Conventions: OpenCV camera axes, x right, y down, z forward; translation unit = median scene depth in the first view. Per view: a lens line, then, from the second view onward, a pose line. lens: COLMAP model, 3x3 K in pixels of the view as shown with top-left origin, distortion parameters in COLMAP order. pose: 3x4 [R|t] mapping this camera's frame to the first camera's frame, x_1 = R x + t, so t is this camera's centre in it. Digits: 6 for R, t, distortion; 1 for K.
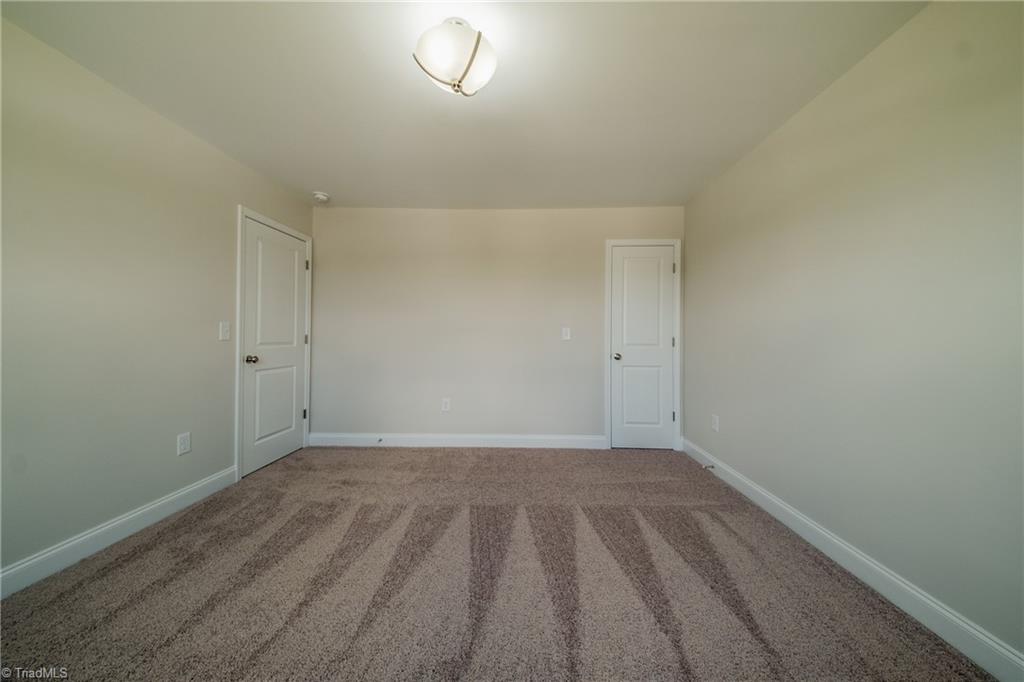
lens RADIAL K [[344.5, 0, 510.5], [0, 344.5, 339.1], [0, 0, 1]] dist [0.011664, -0.001828]
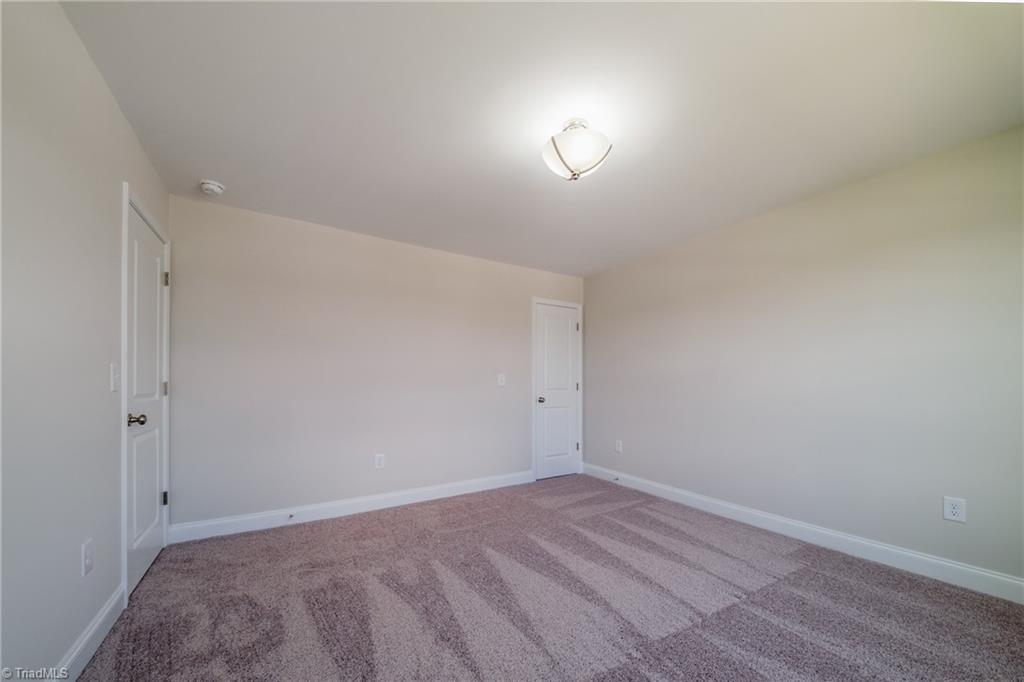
lens RADIAL K [[379.4, 0, 510.9], [0, 379.4, 383.7], [0, 0, 1]] dist [-0.011359, -0.000479]
pose [[0.828690, -0.005724, 0.559679, -0.484160], [0.006283, 0.999980, 0.000924, -0.004752], [-0.559673, 0.002750, 0.828709, 0.012571]]
